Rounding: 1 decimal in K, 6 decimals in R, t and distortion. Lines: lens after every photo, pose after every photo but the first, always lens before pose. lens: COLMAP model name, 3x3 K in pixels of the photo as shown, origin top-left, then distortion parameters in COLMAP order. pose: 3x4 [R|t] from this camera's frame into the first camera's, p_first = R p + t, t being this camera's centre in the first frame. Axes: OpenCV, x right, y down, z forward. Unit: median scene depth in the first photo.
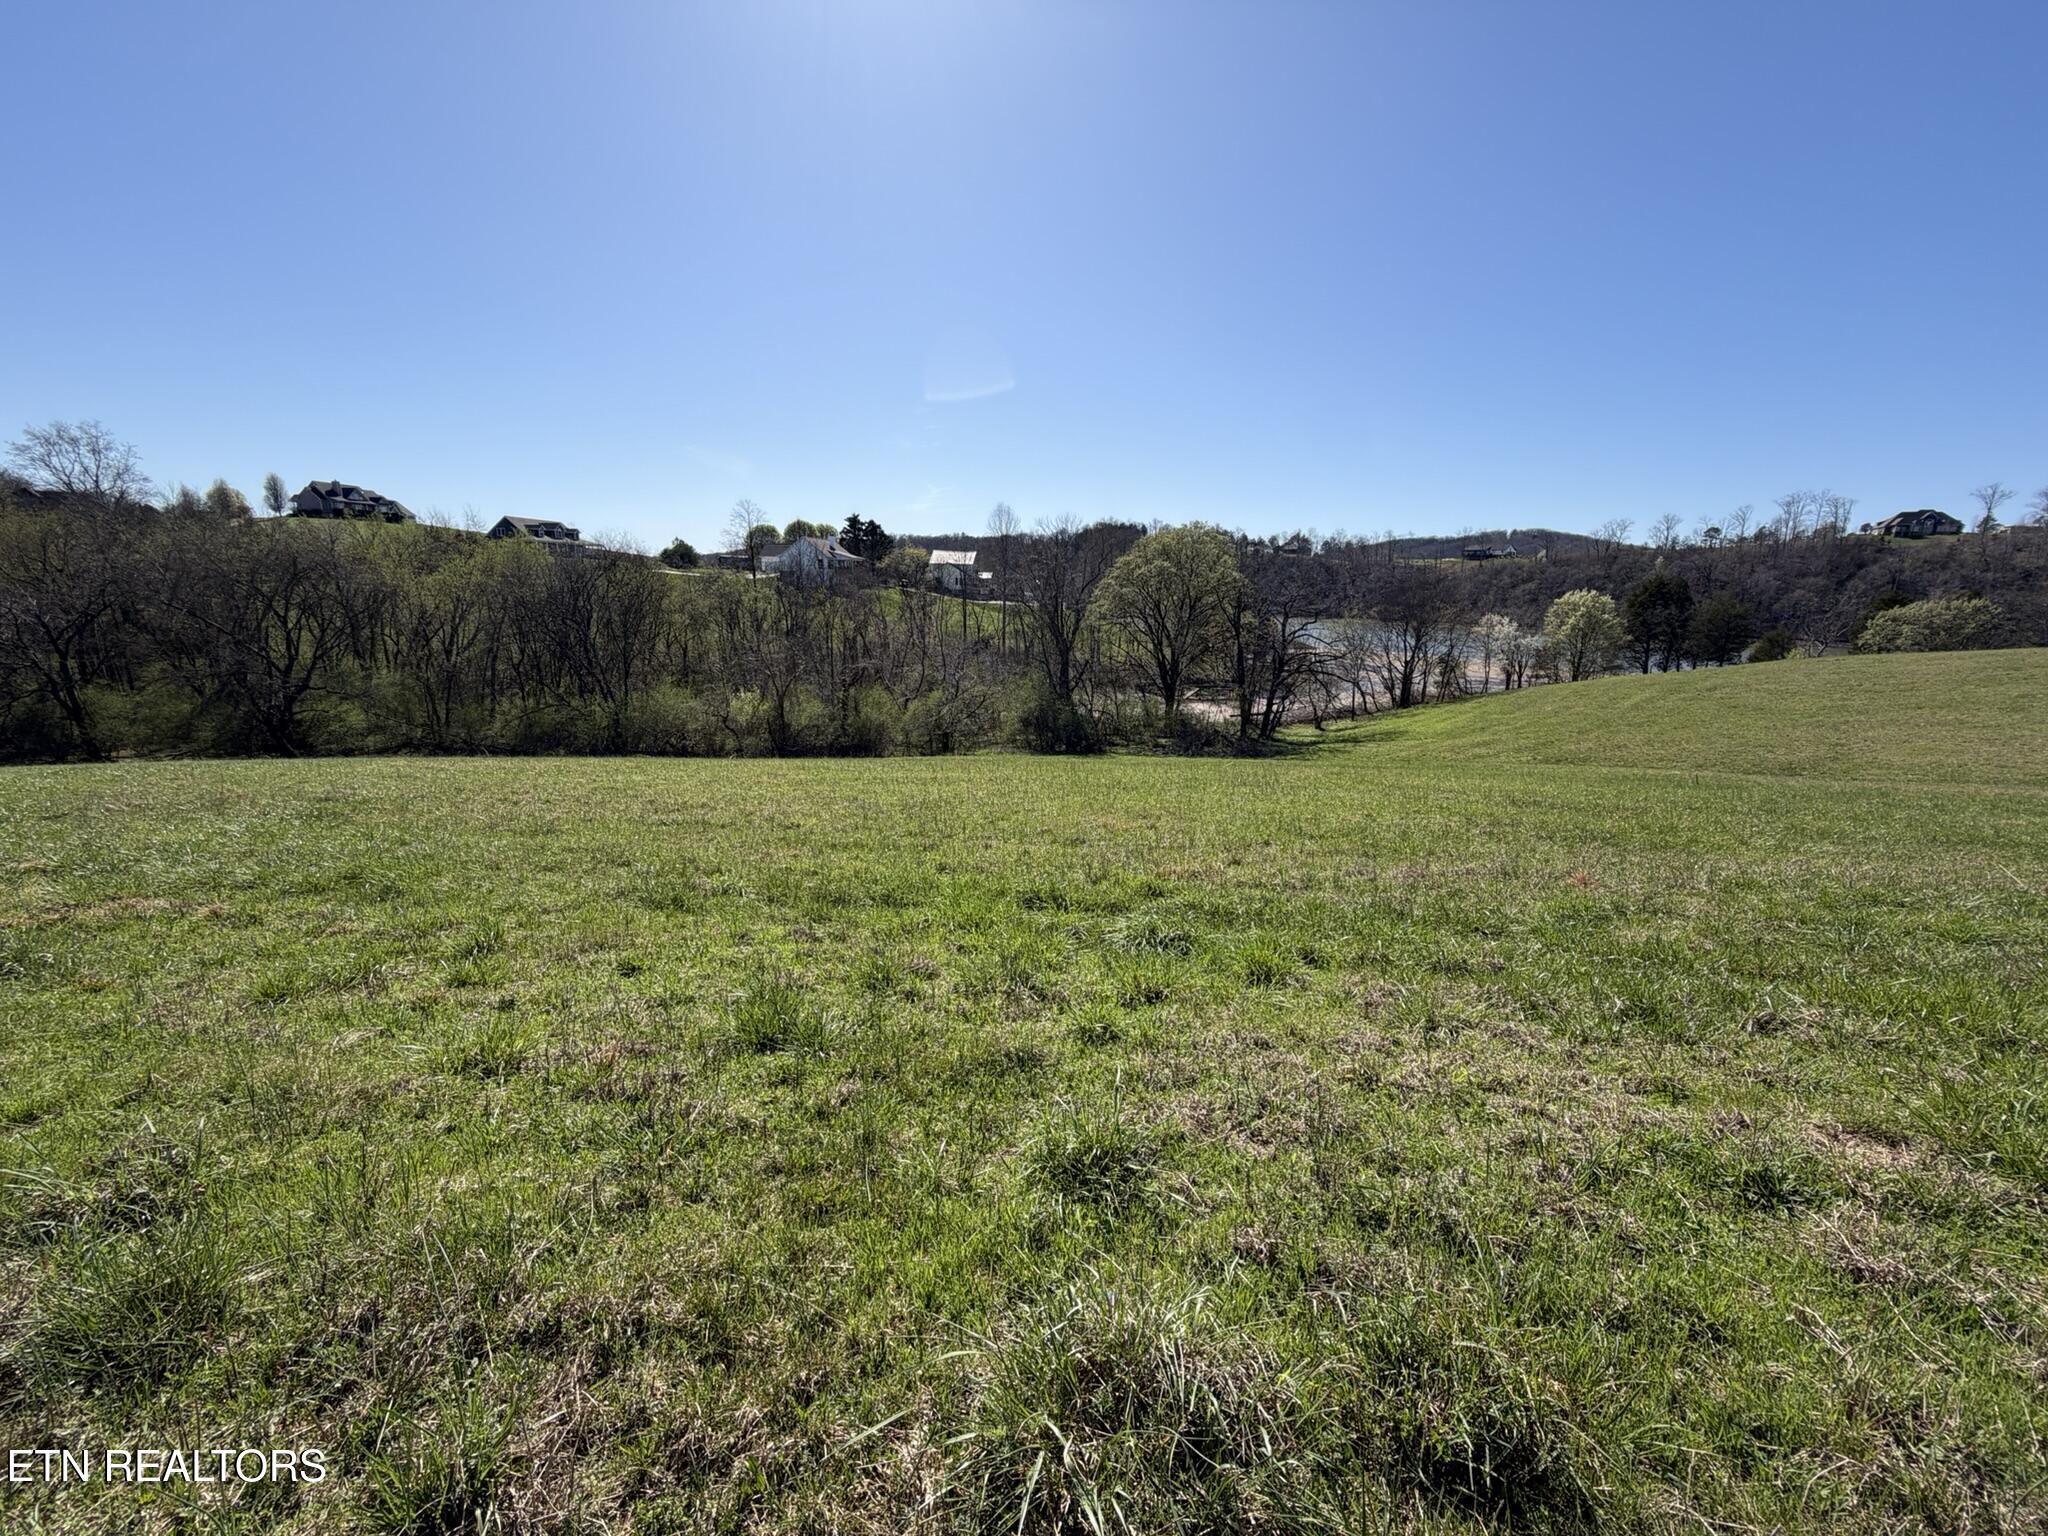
lens RADIAL K [[813.8, 0, 1029.9], [0, 813.8, 772.1], [0, 0, 1]] dist [-0.001323, 0.000622]
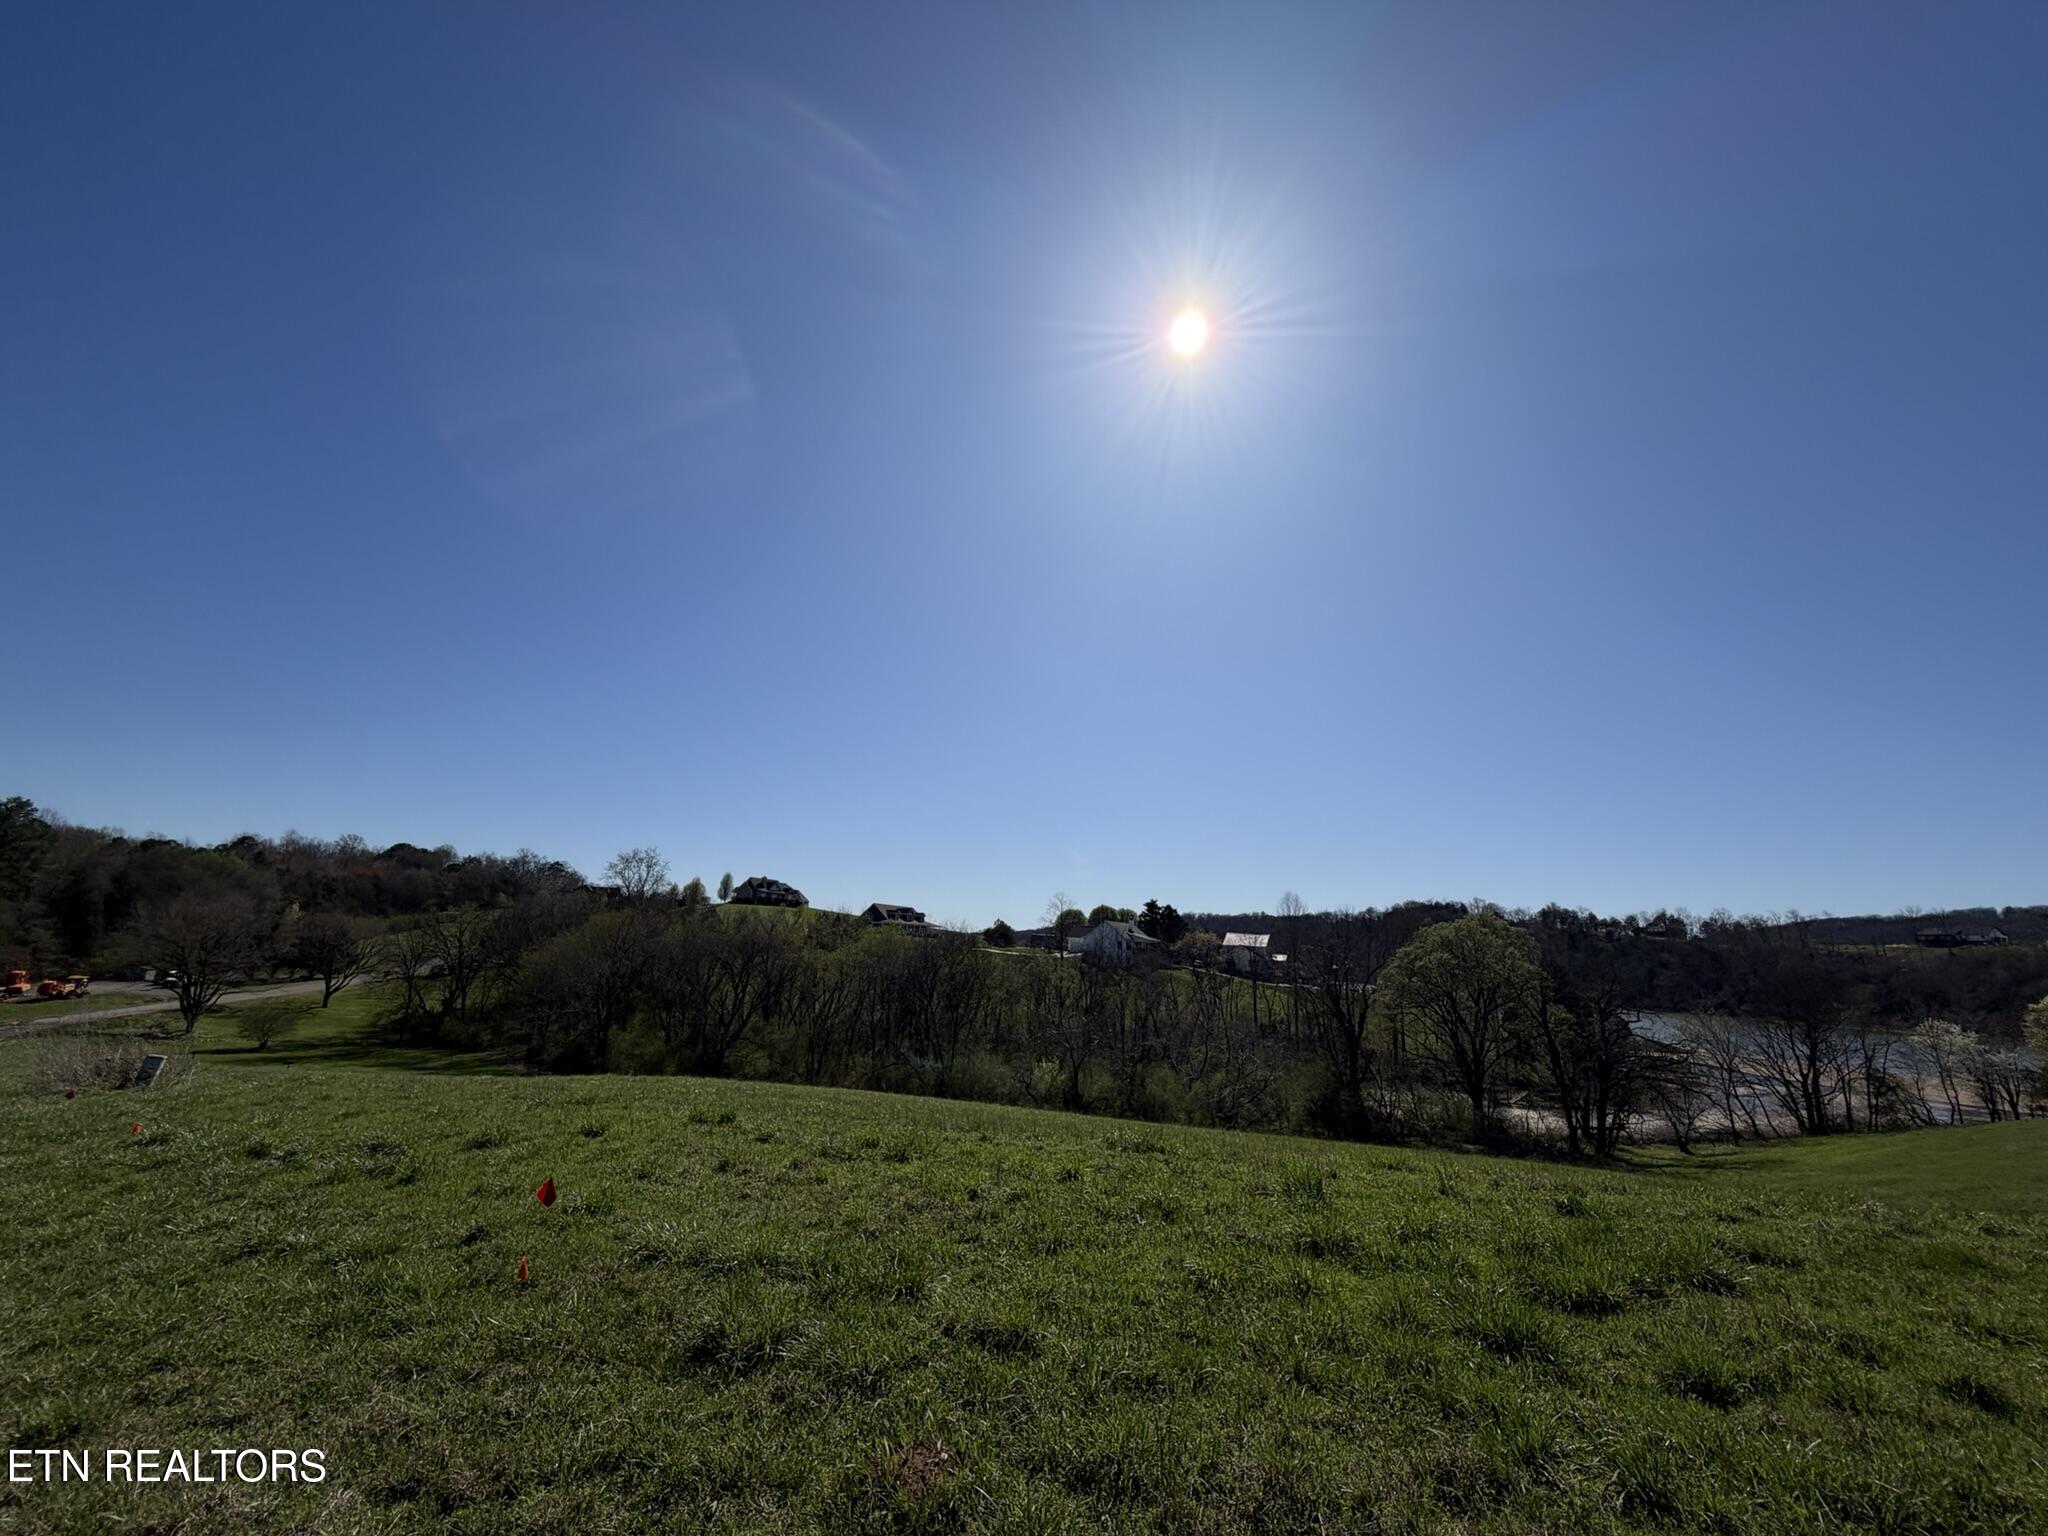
lens RADIAL K [[813.8, 0, 1030.9], [0, 813.8, 767.1], [0, 0, 1]] dist [-0.001323, 0.000622]
pose [[0.938225, -0.061370, -0.340539, 0.028639], [-0.096614, 0.898545, -0.428115, 0.014027], [0.332263, 0.434570, 0.837109, -0.095003]]
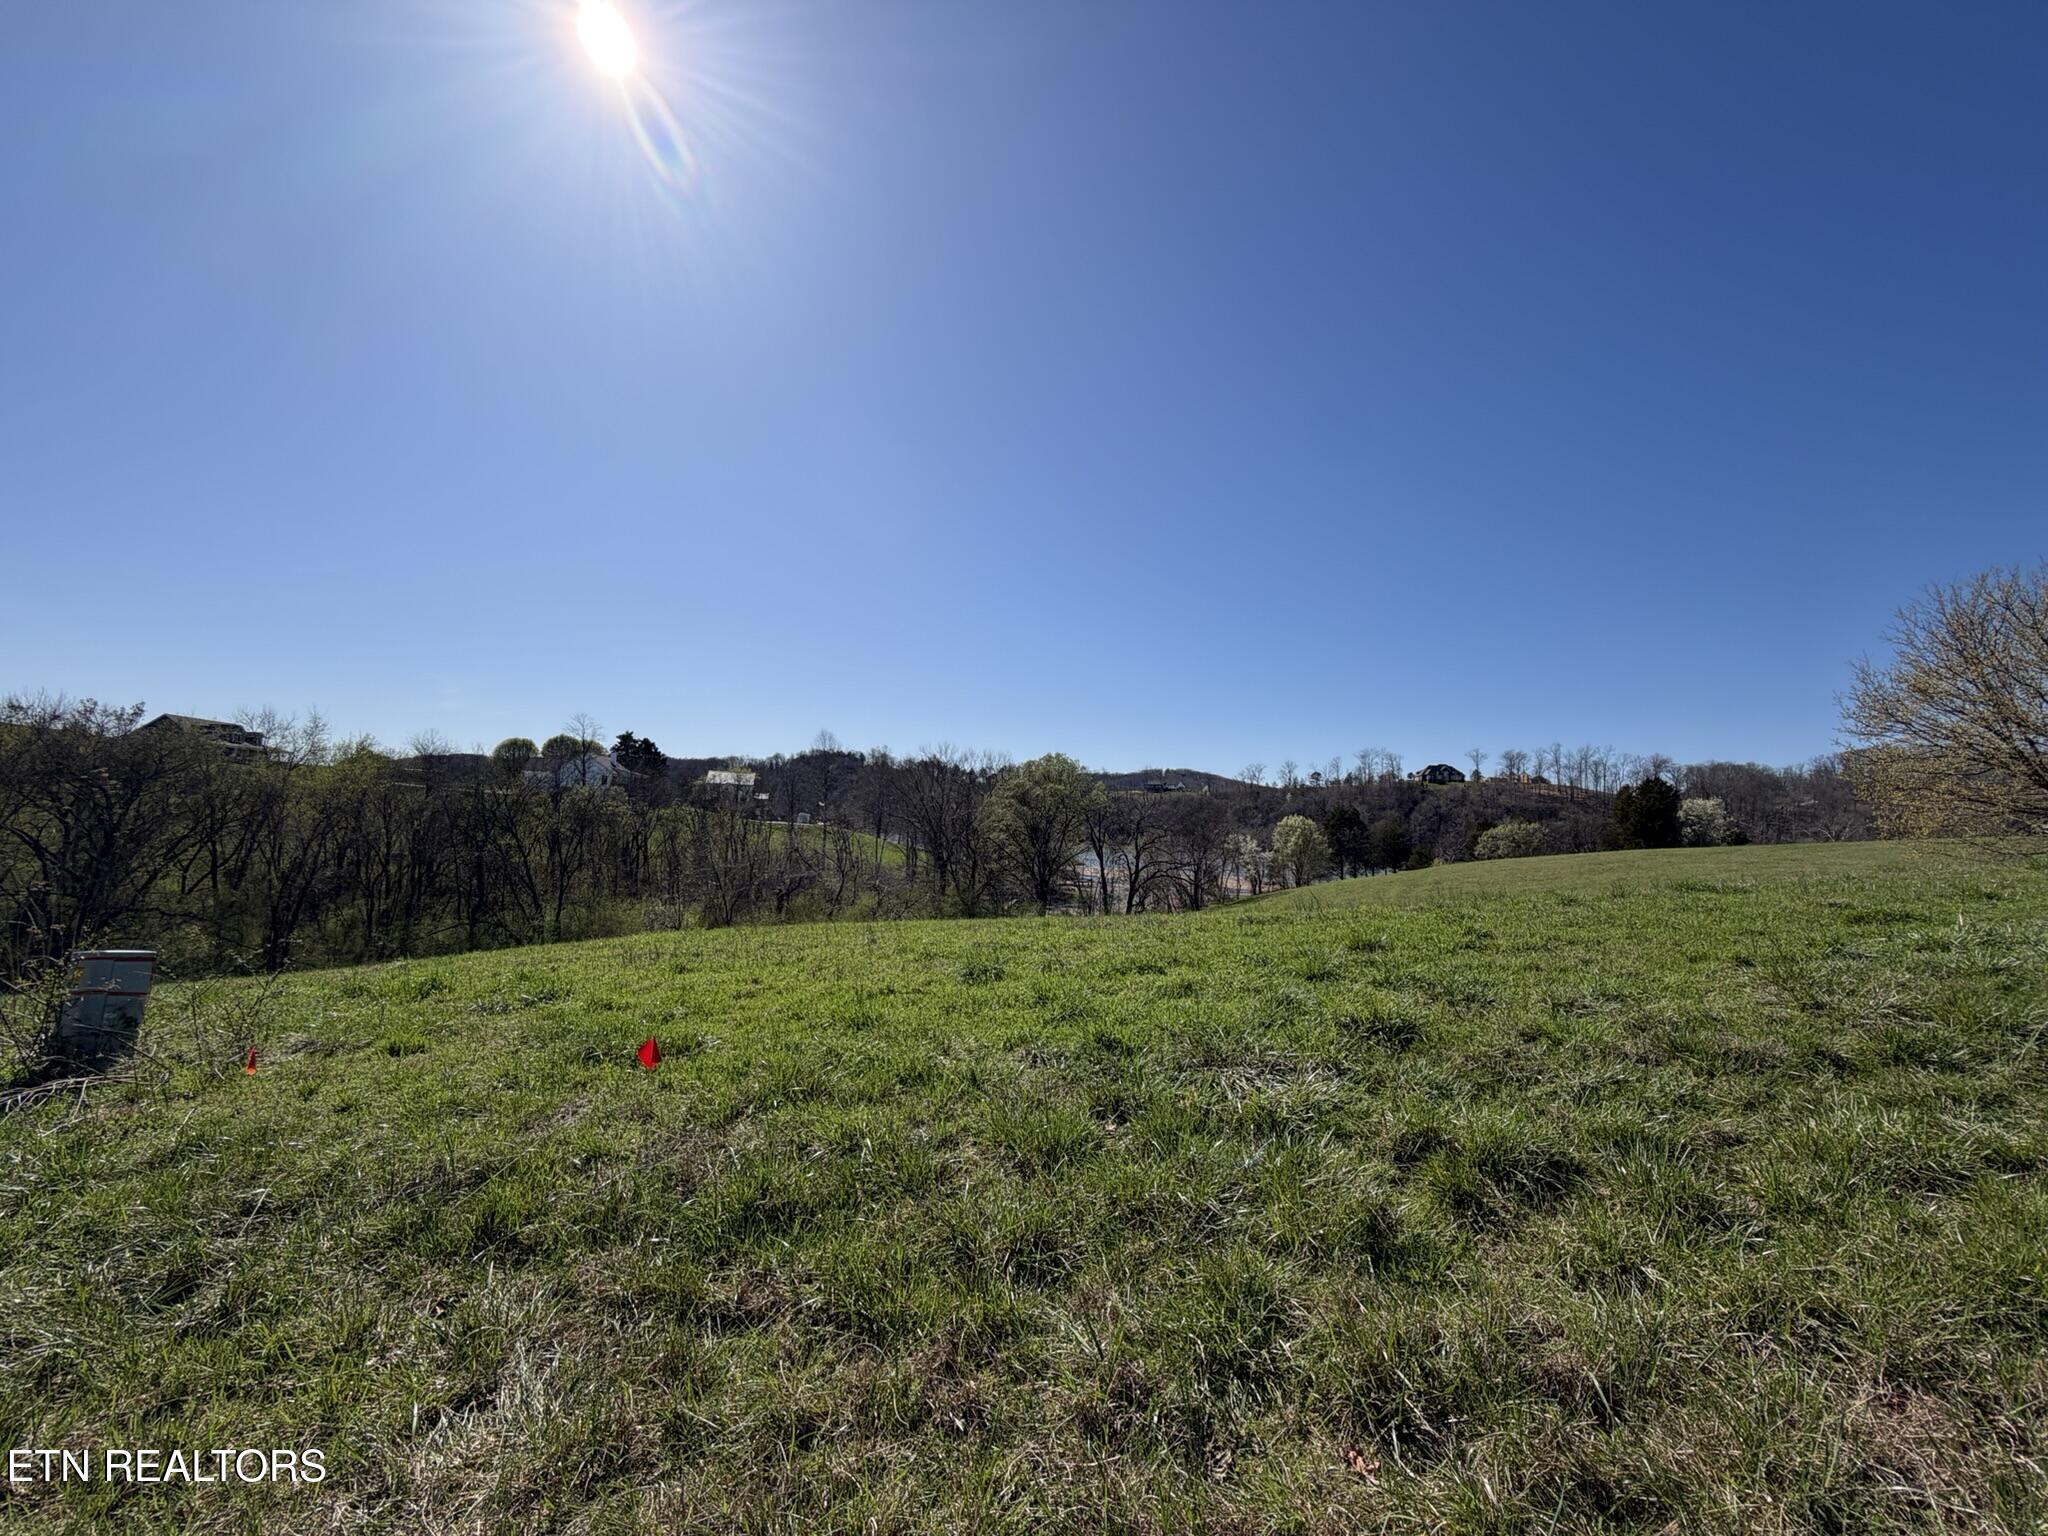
lens RADIAL K [[813.8, 0, 1026.9], [0, 813.8, 769.9], [0, 0, 1]] dist [-0.001323, 0.000622]
pose [[0.937540, 0.031065, 0.346488, -0.206161], [0.064653, 0.963093, -0.261289, 0.020068], [-0.341817, 0.267371, 0.900929, -0.043619]]
